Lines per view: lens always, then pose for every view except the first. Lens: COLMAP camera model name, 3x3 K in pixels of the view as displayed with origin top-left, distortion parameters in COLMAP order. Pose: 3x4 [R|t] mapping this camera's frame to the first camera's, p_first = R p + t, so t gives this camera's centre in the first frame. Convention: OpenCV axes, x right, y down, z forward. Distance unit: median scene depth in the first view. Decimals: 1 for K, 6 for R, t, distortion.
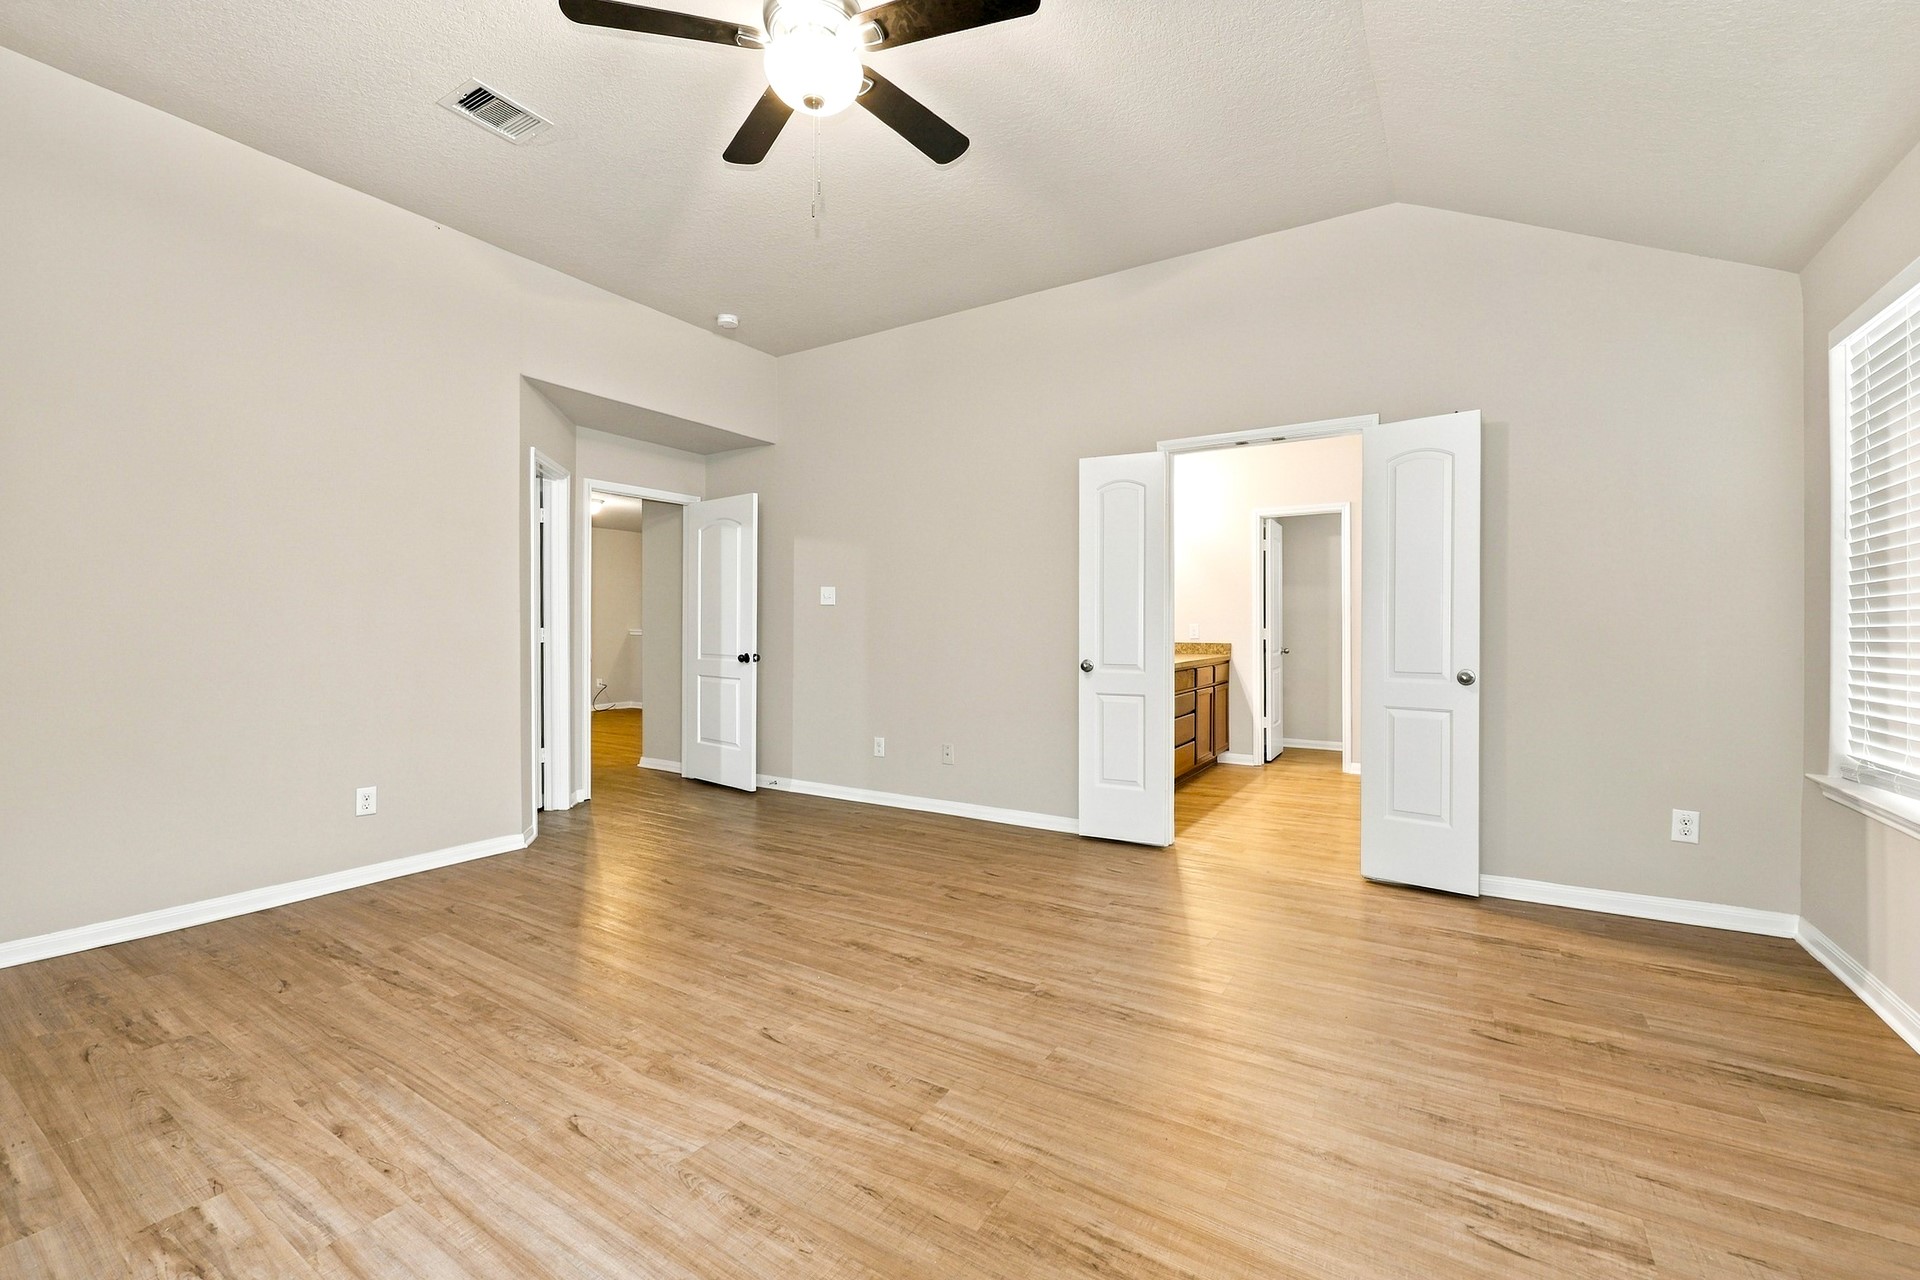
lens RADIAL K [[784.7, 0, 952.4], [0, 784.7, 640.7], [0, 0, 1]] dist [0.000978, 0.000324]
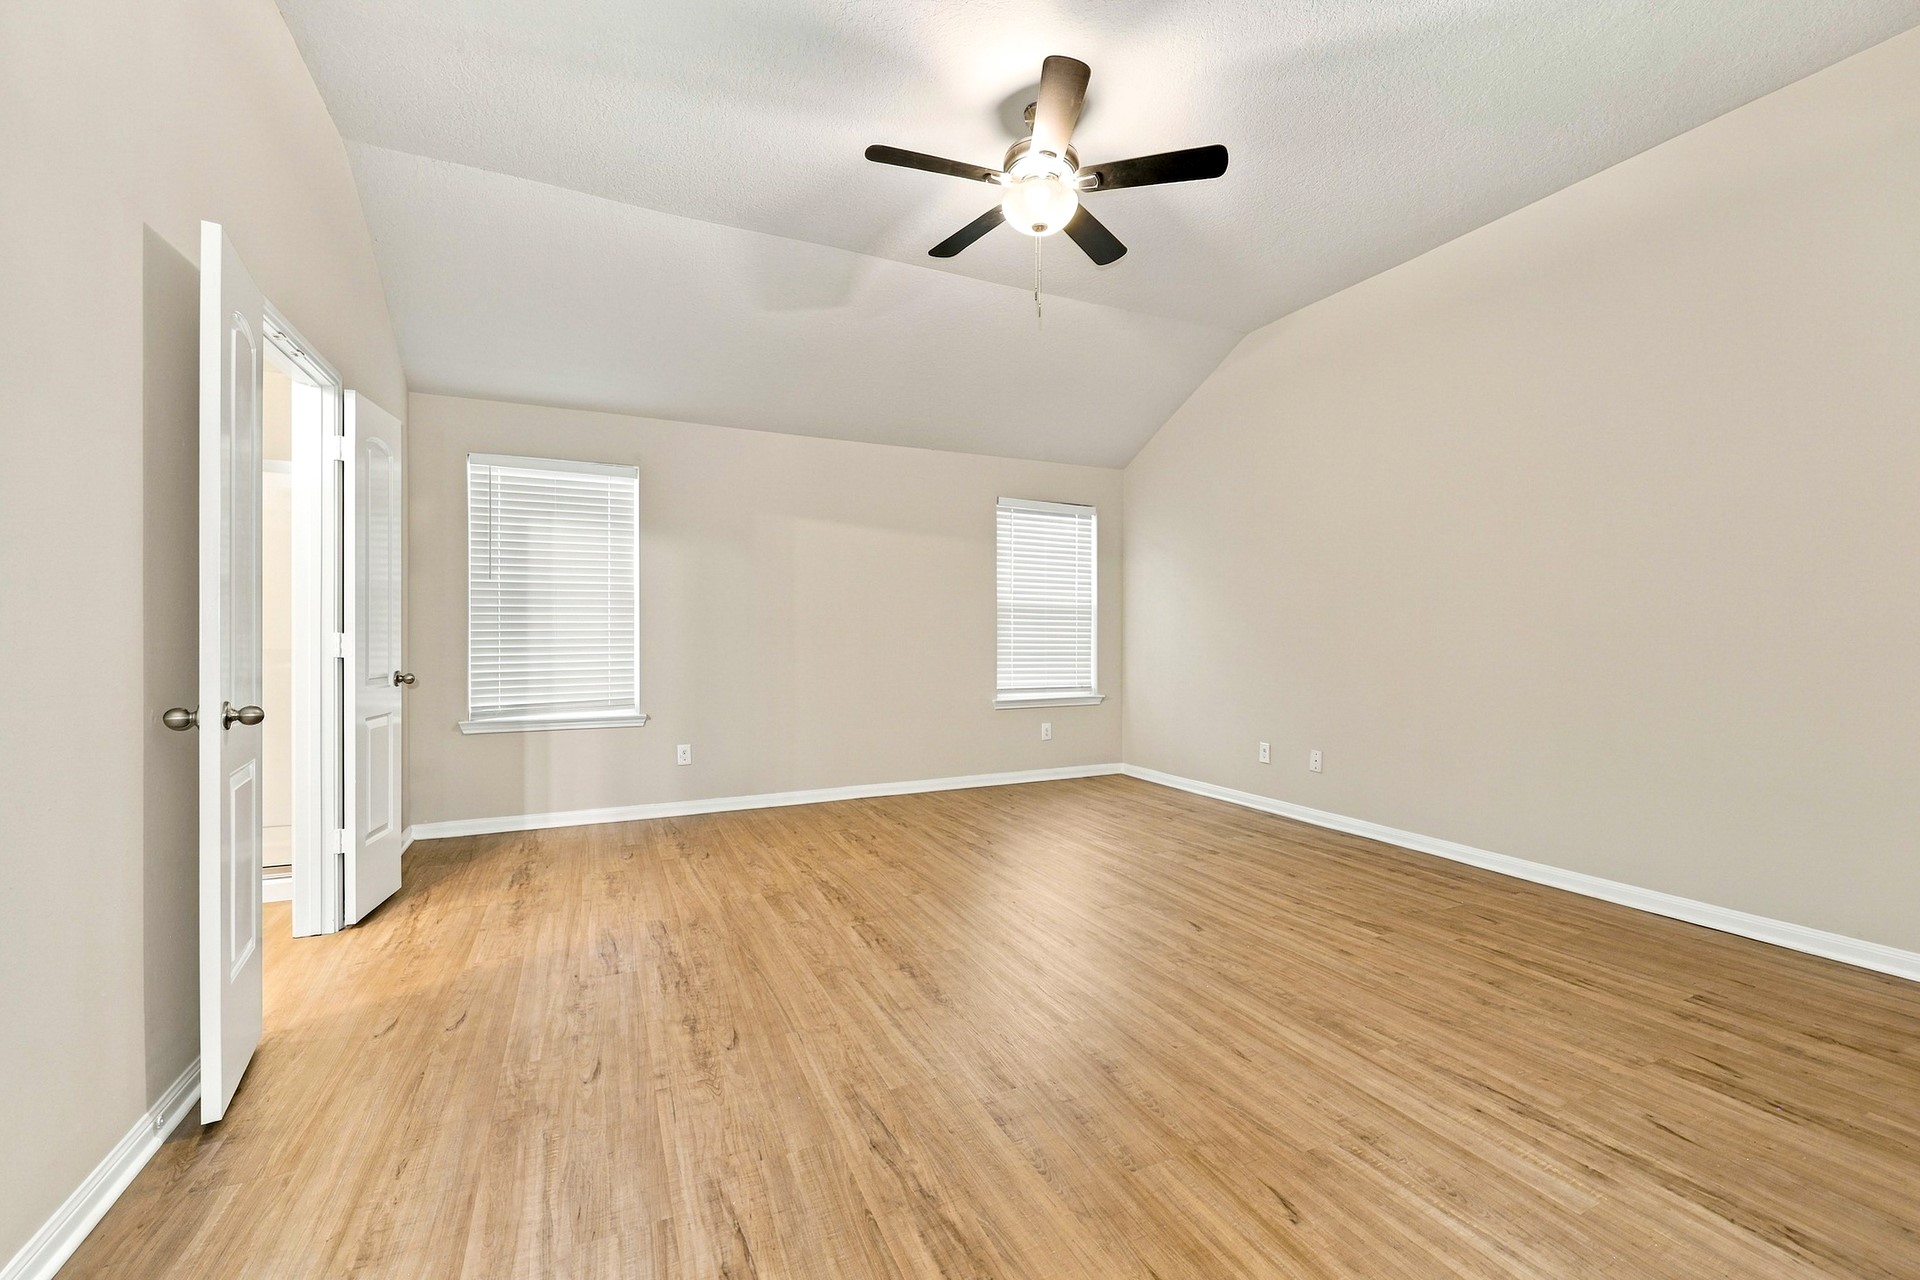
lens RADIAL K [[784.7, 0, 965.1], [0, 784.7, 636.3], [0, 0, 1]] dist [0.000978, 0.000324]
pose [[-0.851740, -0.002954, 0.523956, -0.503529], [0.007645, 0.999808, 0.018064, -0.021155], [-0.523909, 0.019392, -0.851554, 1.439149]]
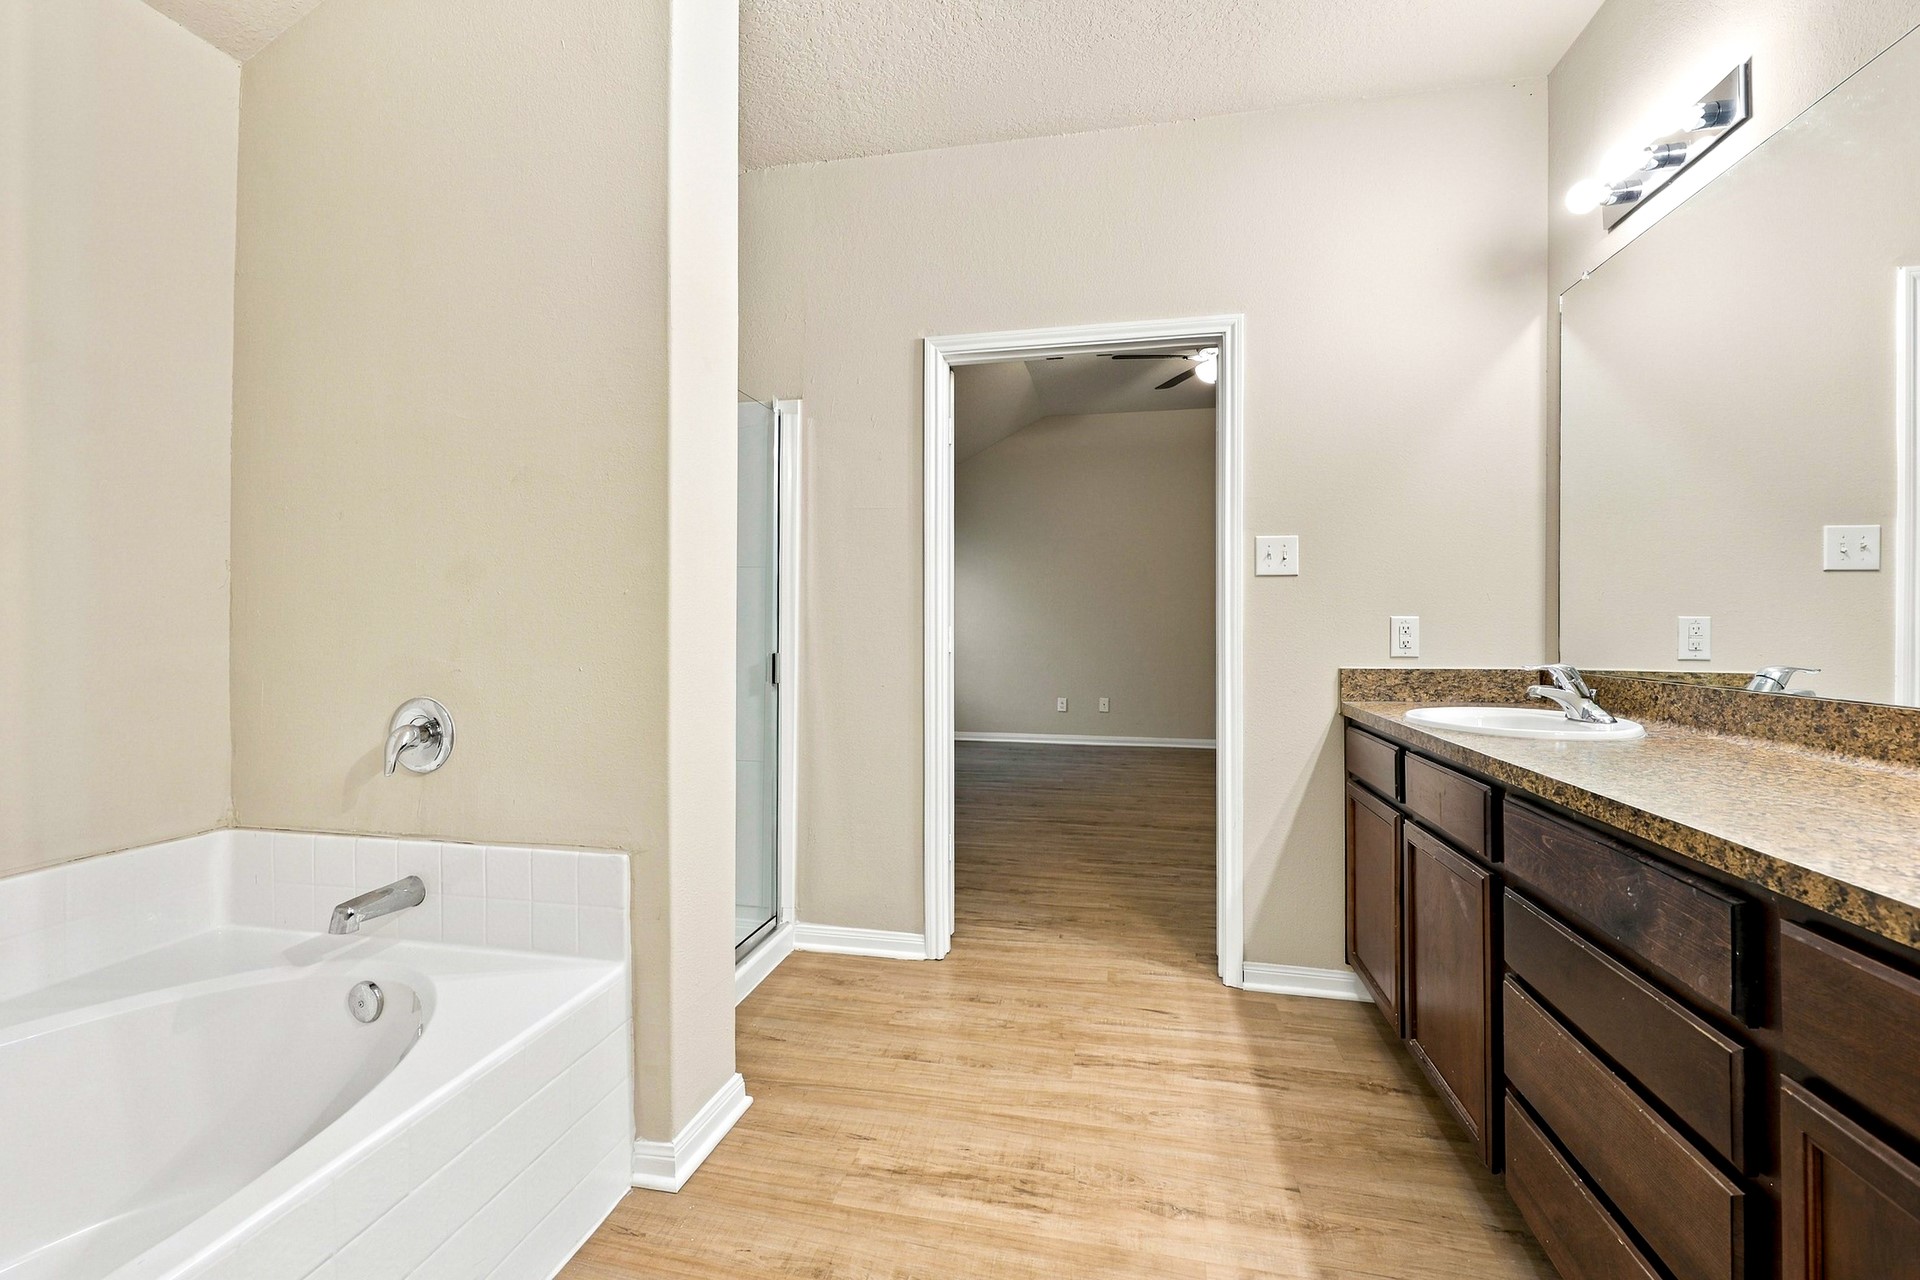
lens RADIAL K [[784.7, 0, 960.6], [0, 784.7, 624.7], [0, 0, 1]] dist [0.000978, 0.000324]
pose [[-0.929207, -0.004769, -0.369530, 0.896827], [-0.011480, 0.999807, 0.015964, -0.028429], [0.369382, 0.019076, -0.929082, 1.841474]]
